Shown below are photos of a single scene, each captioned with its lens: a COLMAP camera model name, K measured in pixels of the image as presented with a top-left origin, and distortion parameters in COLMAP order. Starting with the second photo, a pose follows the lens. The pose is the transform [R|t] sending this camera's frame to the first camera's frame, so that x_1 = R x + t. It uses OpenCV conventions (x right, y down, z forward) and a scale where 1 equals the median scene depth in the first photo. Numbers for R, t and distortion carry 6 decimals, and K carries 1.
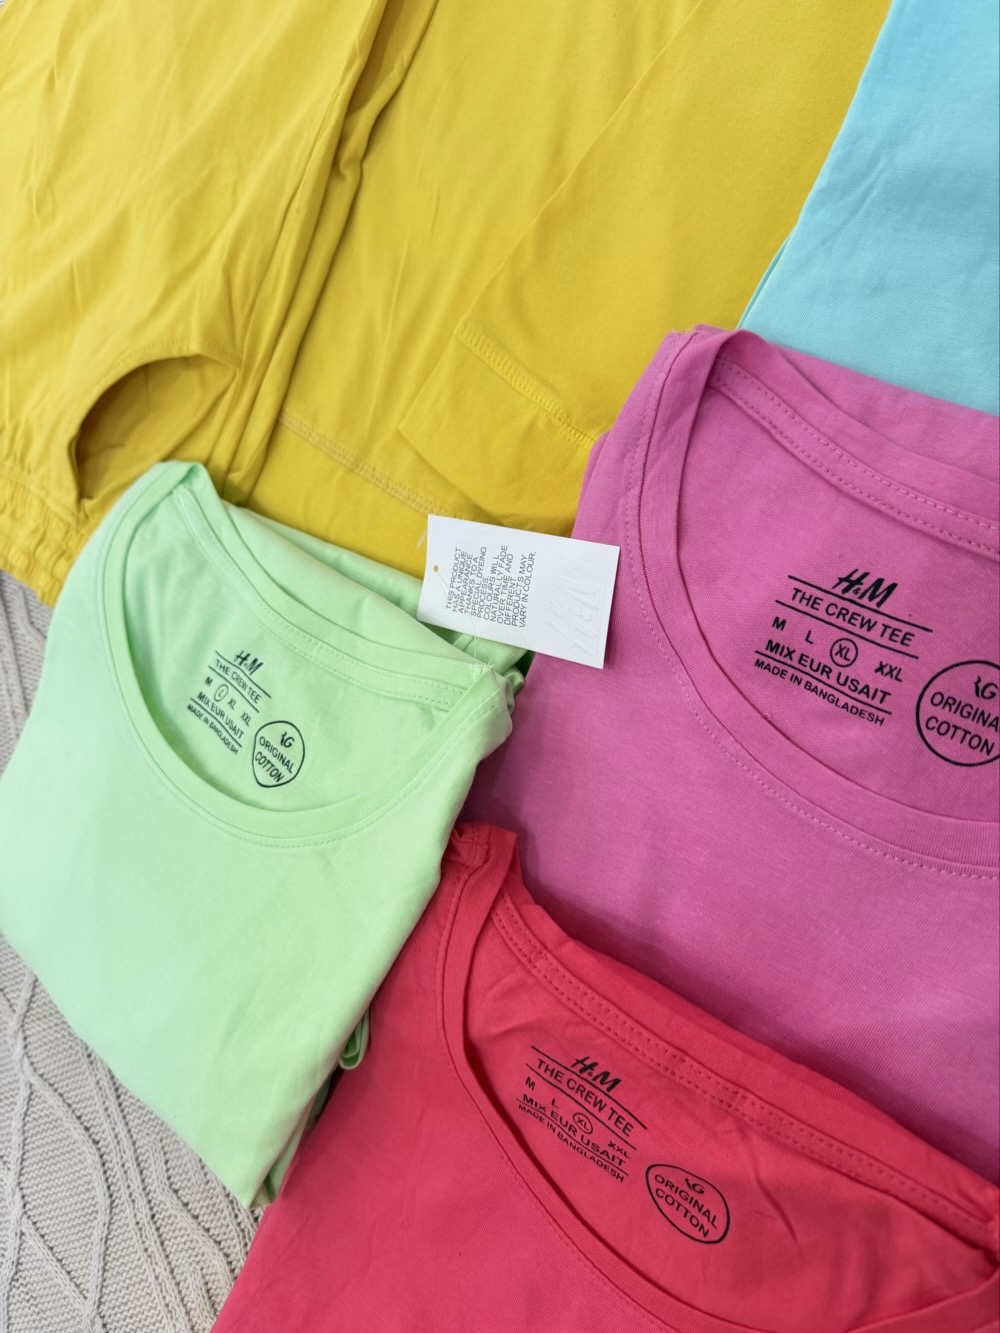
lens RADIAL K [[915.9, 0, 503.4], [0, 915.9, 663.8], [0, 0, 1]] dist [0.021342, -0.024555]
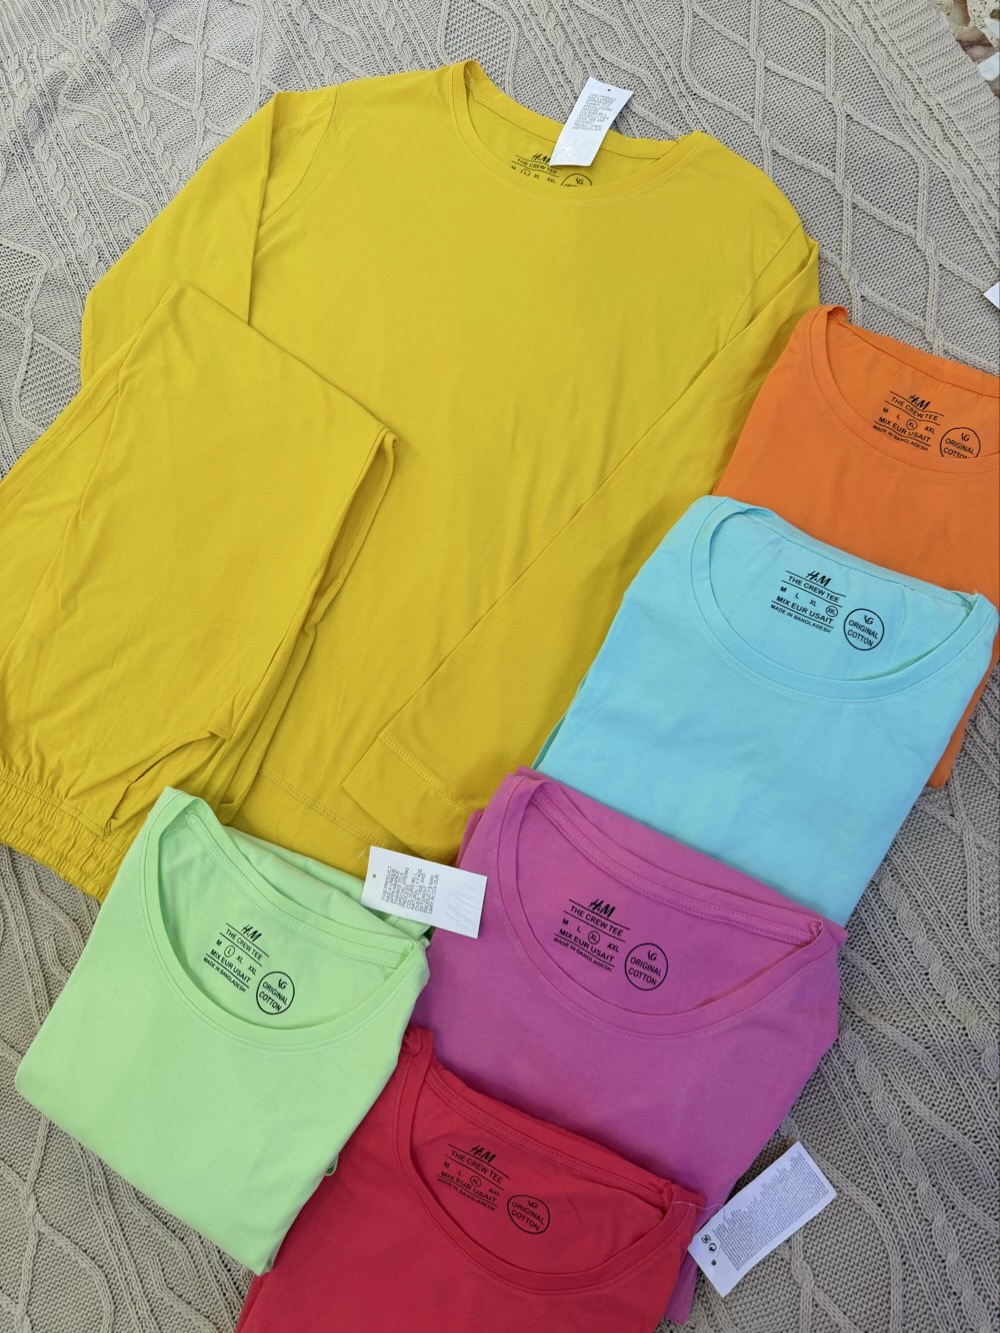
lens RADIAL K [[915.9, 0, 508.7], [0, 915.9, 665.1], [0, 0, 1]] dist [0.021342, -0.024555]
pose [[0.946090, 0.030489, 0.322465, -0.456549], [0.010420, 0.992180, -0.124383, -0.316824], [-0.323736, 0.121038, 0.938374, -0.894829]]
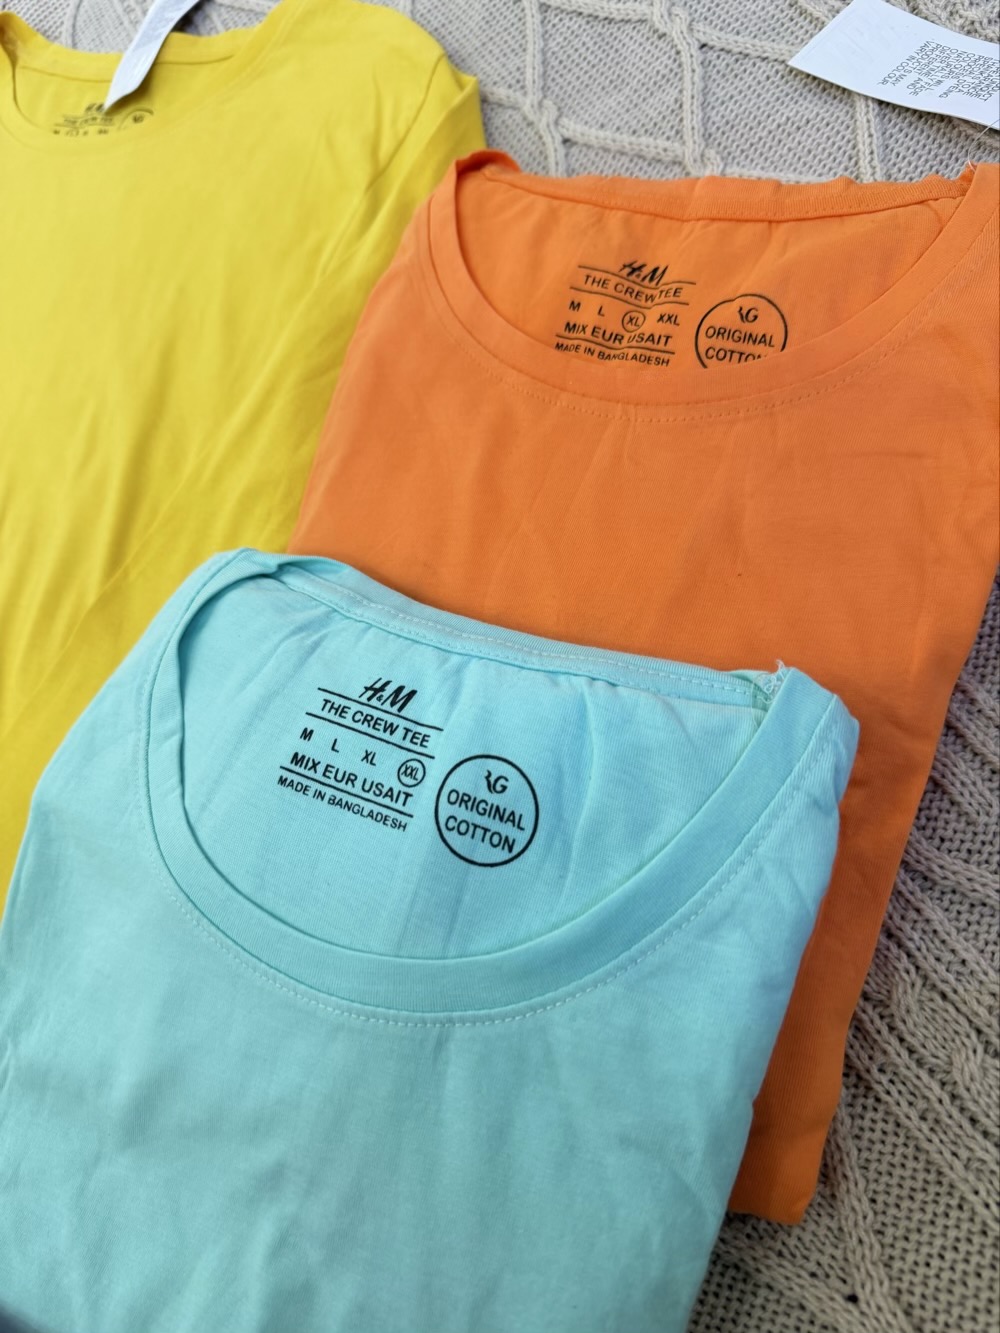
lens RADIAL K [[915.9, 0, 508.3], [0, 915.9, 667.3], [0, 0, 1]] dist [0.021342, -0.024555]
pose [[0.985282, -0.083208, 0.149317, 0.733801], [0.123227, 0.951144, -0.283092, -0.514683], [-0.118467, 0.297325, 0.947398, -0.092439]]
